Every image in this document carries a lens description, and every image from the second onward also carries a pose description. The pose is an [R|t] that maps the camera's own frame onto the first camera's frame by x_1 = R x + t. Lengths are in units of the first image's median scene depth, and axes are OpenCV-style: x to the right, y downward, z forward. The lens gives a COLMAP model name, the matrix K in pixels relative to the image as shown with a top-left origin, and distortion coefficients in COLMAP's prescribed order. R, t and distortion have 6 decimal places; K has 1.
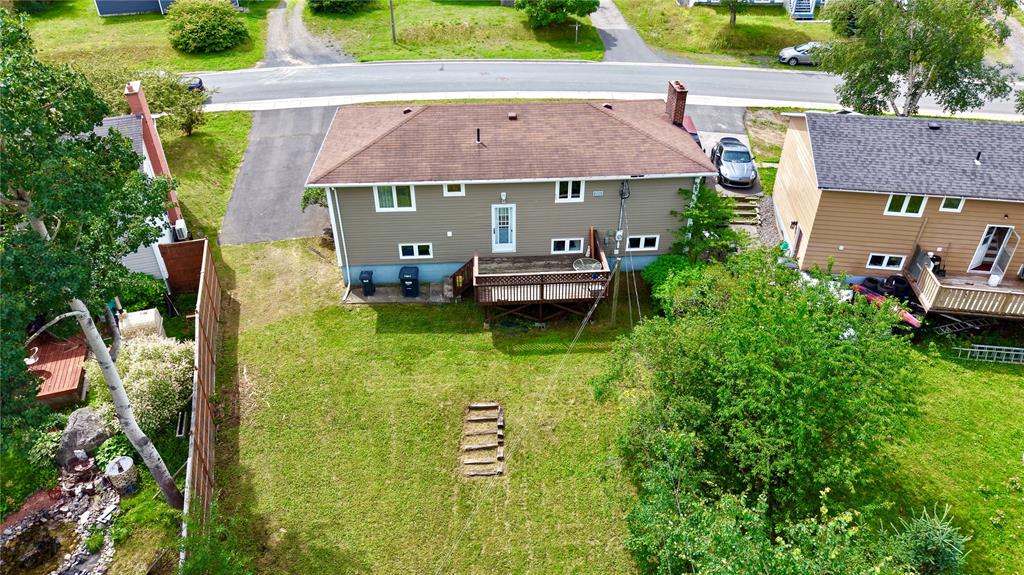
lens RADIAL K [[684.5, 0, 512.0], [0, 684.5, 287.5], [0, 0, 1]] dist [0.008019, -0.003372]
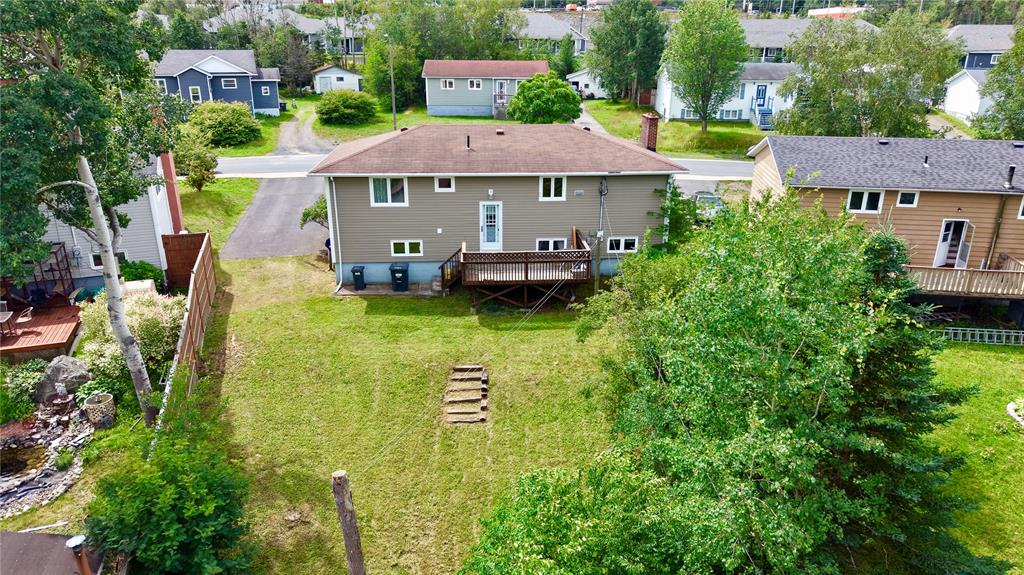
lens RADIAL K [[684.5, 0, 512.0], [0, 684.5, 287.5], [0, 0, 1]] dist [0.008019, -0.003372]
pose [[0.999965, 0.003707, 0.007526, 0.013572], [-0.001775, 0.970268, -0.242025, 0.271680], [-0.008200, 0.242004, 0.970241, -0.004726]]
